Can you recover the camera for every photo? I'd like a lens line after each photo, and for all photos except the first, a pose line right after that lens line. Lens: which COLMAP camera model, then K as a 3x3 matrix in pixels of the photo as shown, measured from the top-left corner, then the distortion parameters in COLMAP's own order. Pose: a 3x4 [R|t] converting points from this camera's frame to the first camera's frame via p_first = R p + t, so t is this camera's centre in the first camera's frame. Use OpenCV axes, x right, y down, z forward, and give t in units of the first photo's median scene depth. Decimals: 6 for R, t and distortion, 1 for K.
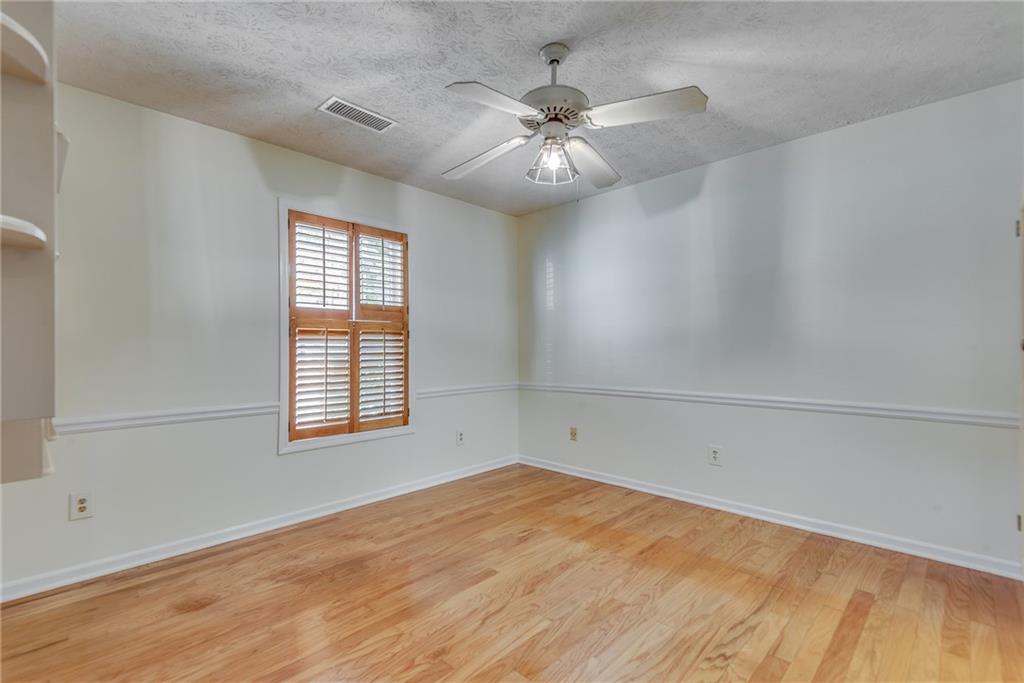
lens RADIAL K [[476.3, 0, 506.1], [0, 476.3, 348.8], [0, 0, 1]] dist [0.038677, -0.017895]
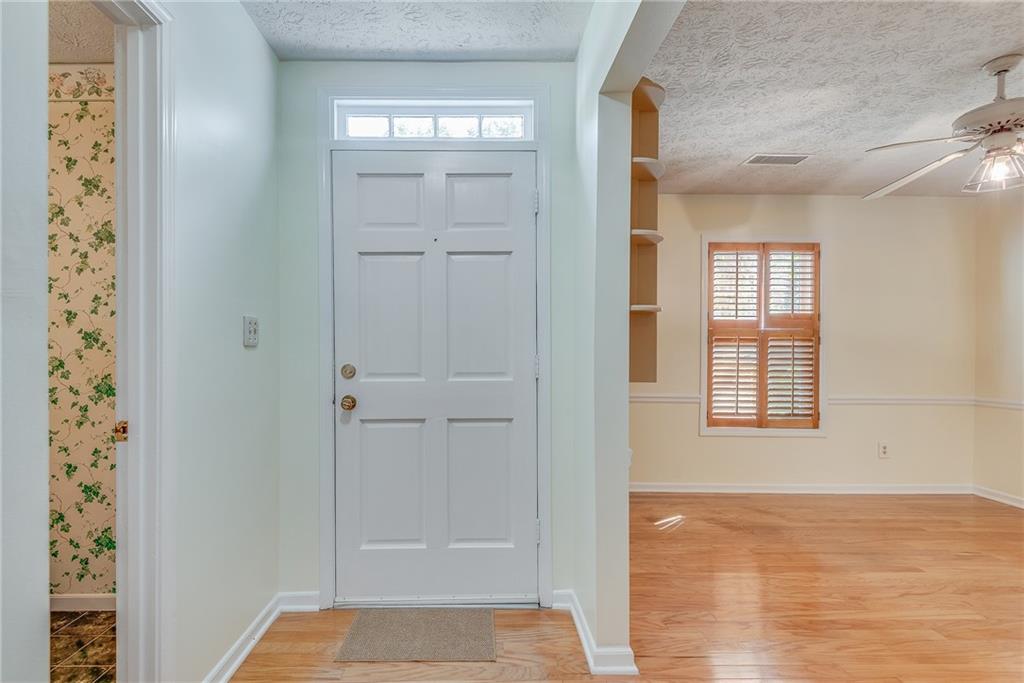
lens RADIAL K [[476.3, 0, 506.1], [0, 476.3, 348.8], [0, 0, 1]] dist [0.038677, -0.017895]
pose [[0.719617, 0.007834, -0.694327, 0.039026], [-0.012671, 0.999918, -0.001851, -0.002643], [0.694255, 0.010130, 0.719658, -0.264625]]
